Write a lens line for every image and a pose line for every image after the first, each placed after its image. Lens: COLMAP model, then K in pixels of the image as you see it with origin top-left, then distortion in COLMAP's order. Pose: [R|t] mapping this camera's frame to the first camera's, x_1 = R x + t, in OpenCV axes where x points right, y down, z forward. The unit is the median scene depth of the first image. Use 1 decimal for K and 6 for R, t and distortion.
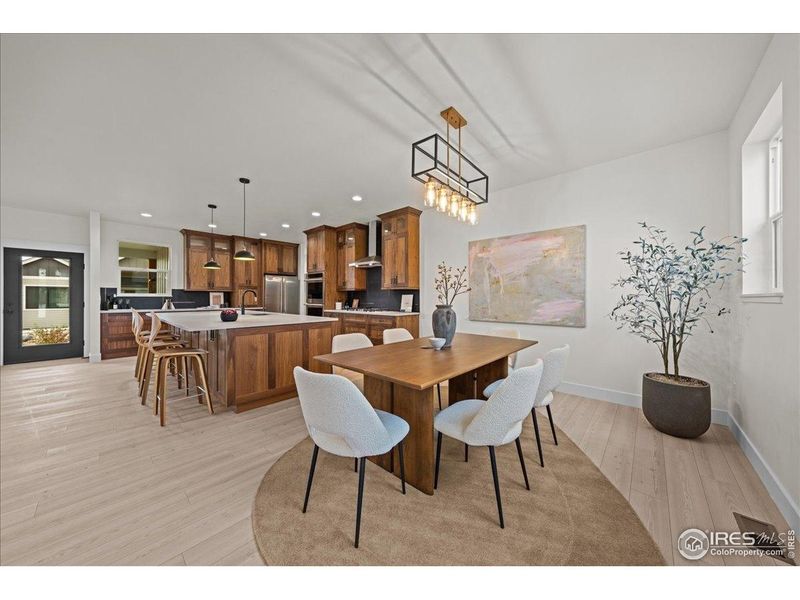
lens RADIAL K [[273.7, 0, 403.5], [0, 273.7, 298.3], [0, 0, 1]] dist [-0.004143, 0.000025]
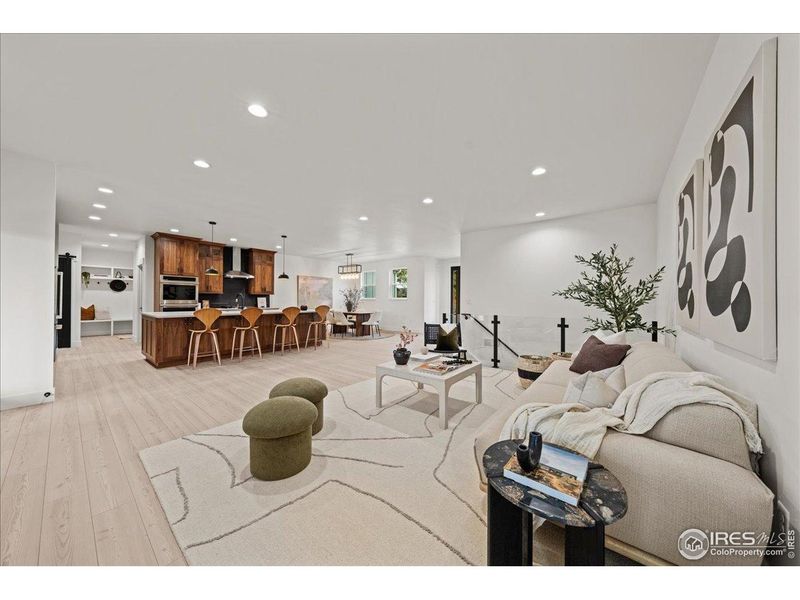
lens RADIAL K [[273.7, 0, 401.3], [0, 273.7, 298.6], [0, 0, 1]] dist [-0.004143, 0.000025]
pose [[-0.060146, 0.004883, 0.998178, -1.697383], [-0.002584, 0.999984, -0.005048, -0.000089], [-0.998186, -0.002883, -0.060133, 0.215786]]
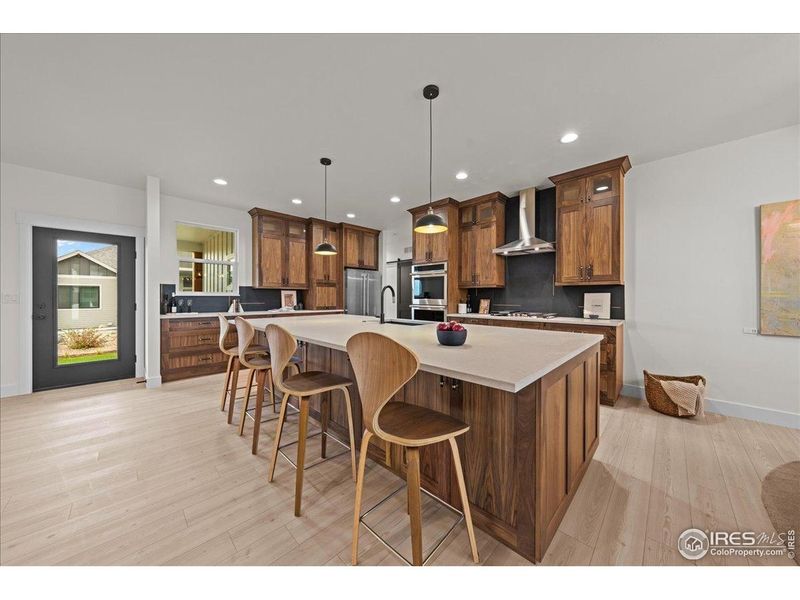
lens RADIAL K [[273.7, 0, 403.3], [0, 273.7, 298.2], [0, 0, 1]] dist [-0.004143, 0.000025]
pose [[0.999086, 0.000542, -0.042739, -0.419554], [-0.000481, 0.999999, 0.001422, -0.001218], [0.042740, -0.001400, 0.999085, 0.292635]]
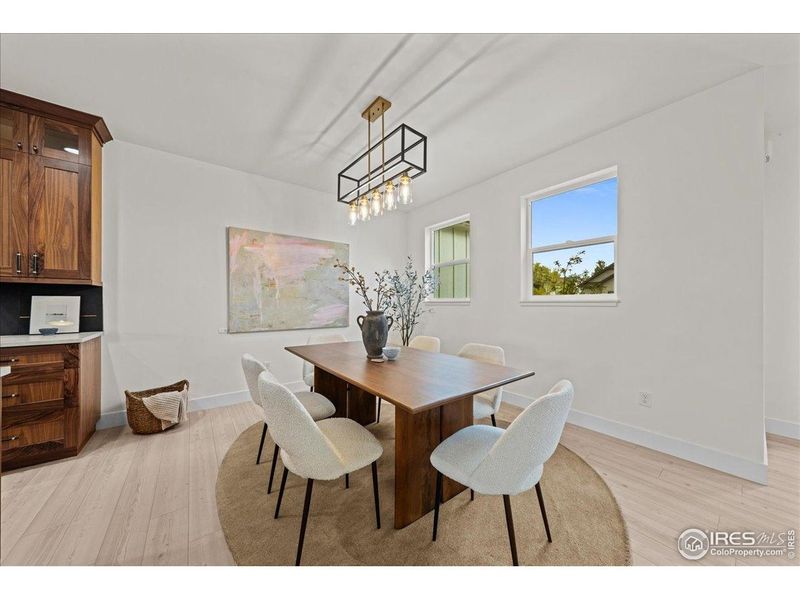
lens RADIAL K [[273.7, 0, 399.4], [0, 273.7, 301.5], [0, 0, 1]] dist [-0.004143, 0.000025]
pose [[0.185724, 0.004426, 0.982592, -0.317214], [0.001487, 0.999987, -0.004785, -0.000711], [-0.982601, 0.002349, 0.185716, 0.331449]]
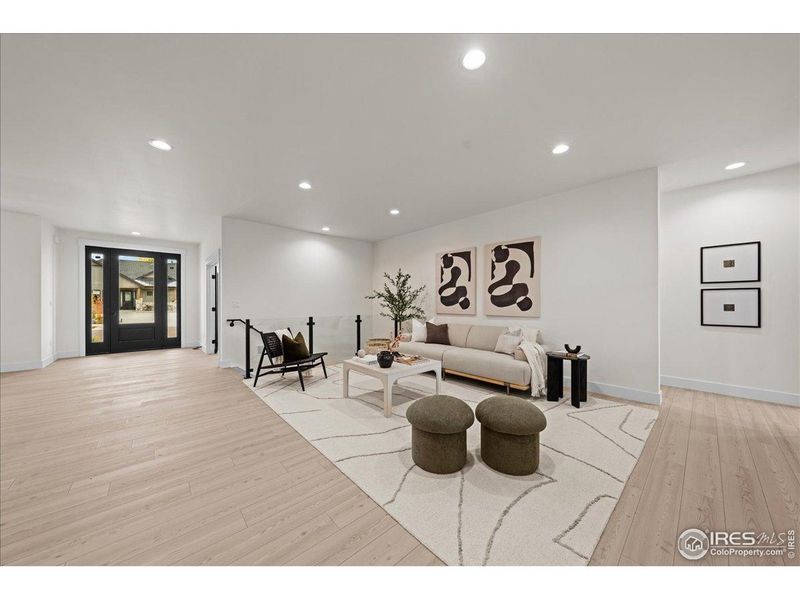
lens RADIAL K [[273.7, 0, 404.6], [0, 273.7, 304.2], [0, 0, 1]] dist [-0.004143, 0.000025]
pose [[-0.995315, 0.000083, 0.096685, -1.213668], [0.000890, 0.999965, 0.008303, -0.000924], [-0.096681, 0.008350, -0.995280, 0.743880]]
